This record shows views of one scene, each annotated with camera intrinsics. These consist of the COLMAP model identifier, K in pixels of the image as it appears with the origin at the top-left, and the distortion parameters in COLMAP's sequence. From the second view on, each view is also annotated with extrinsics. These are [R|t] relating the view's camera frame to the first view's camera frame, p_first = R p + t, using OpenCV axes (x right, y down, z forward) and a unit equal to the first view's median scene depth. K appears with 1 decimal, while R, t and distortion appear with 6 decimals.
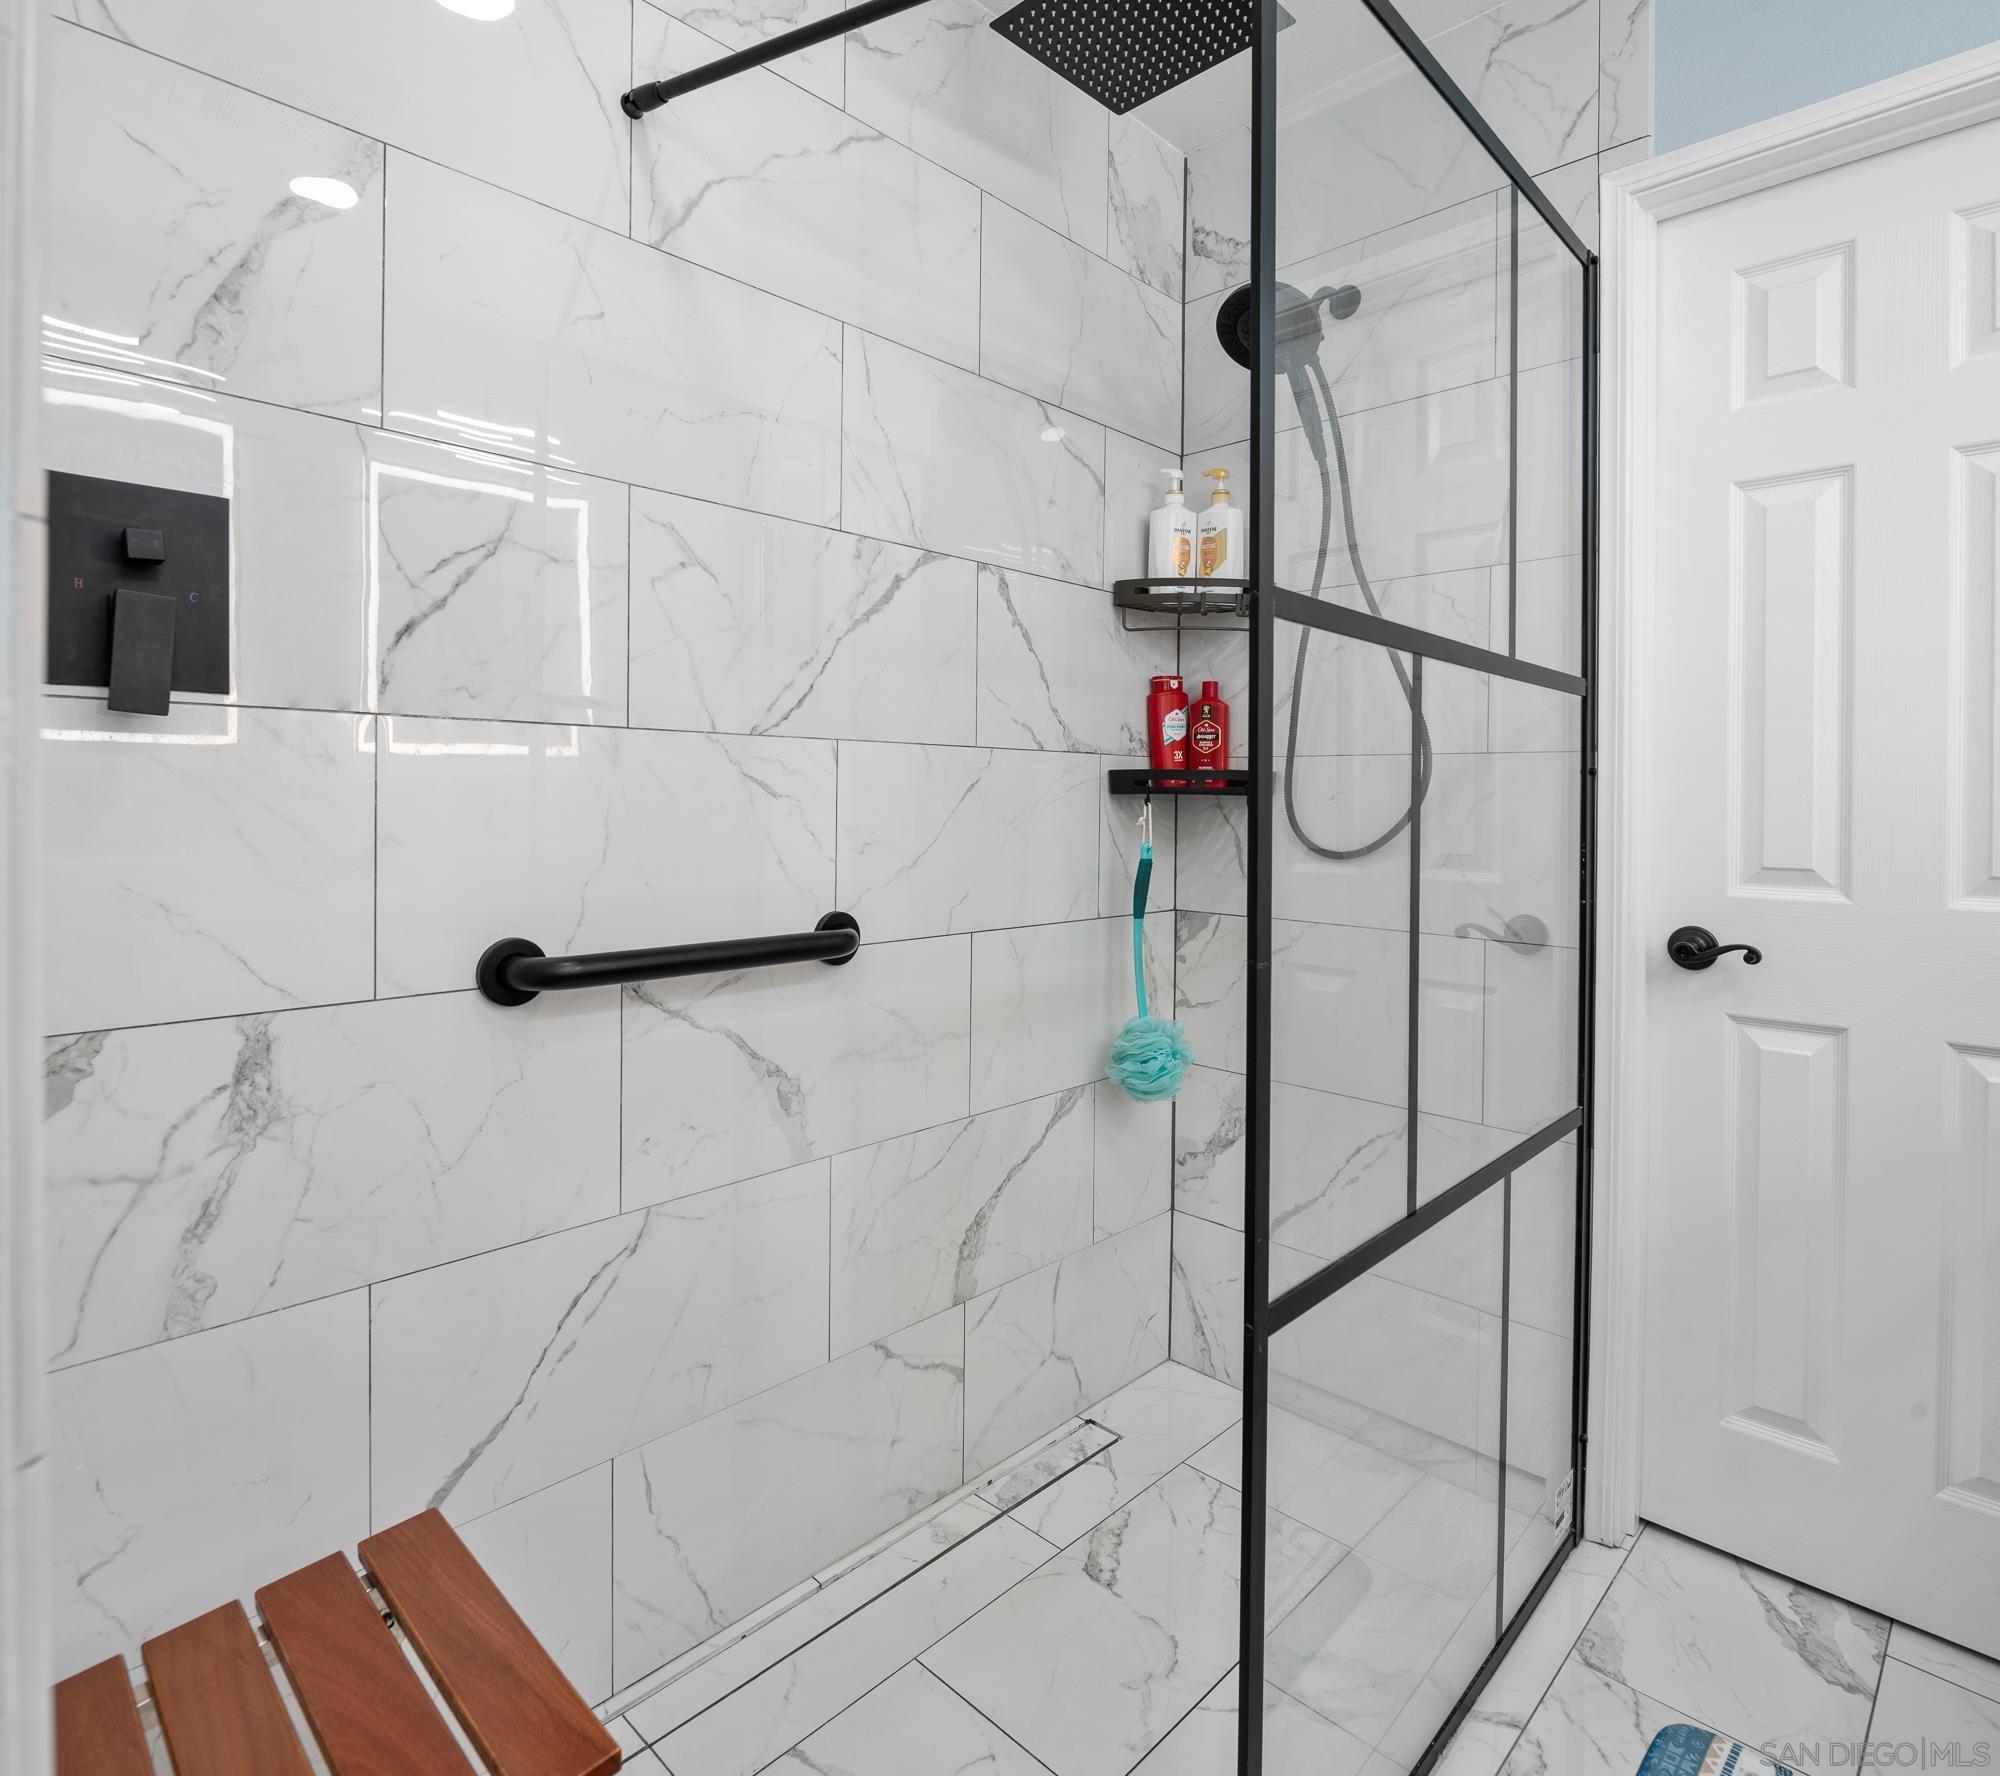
lens RADIAL K [[1104.7, 0, 978.9], [0, 1104.7, 801.6], [0, 0, 1]] dist [-0.010329, -0.000797]
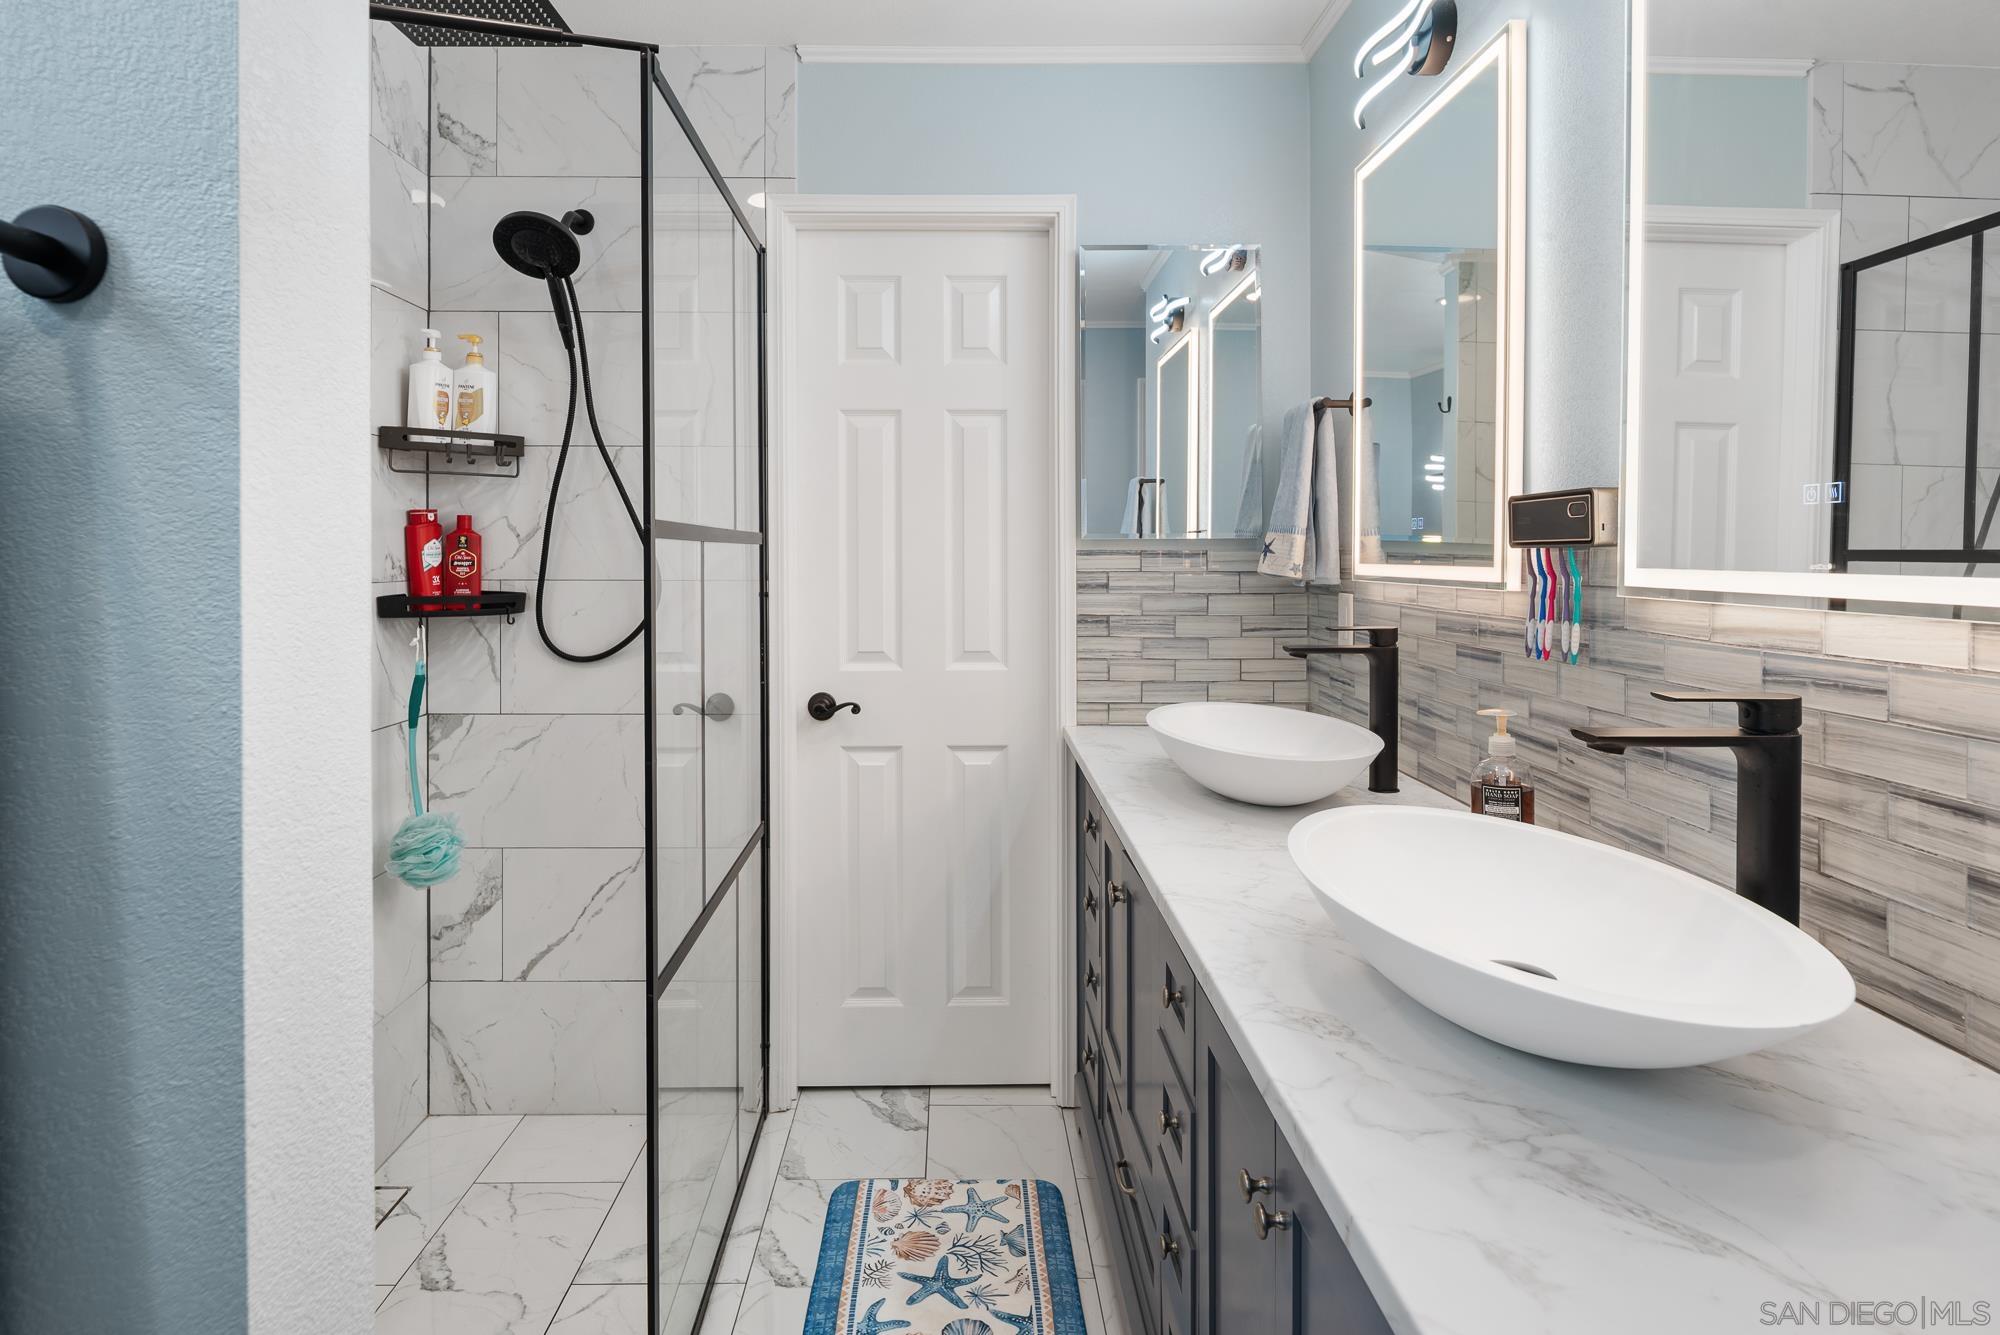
lens RADIAL K [[1089.3, 0, 967.1], [0, 1089.3, 553.3], [0, 0, 1]] dist [-0.005231, -0.002068]
pose [[0.706003, -0.010350, 0.708133, -0.271233], [0.012332, 0.999921, 0.002320, -0.077196], [-0.708101, 0.007095, 0.706075, -0.215404]]
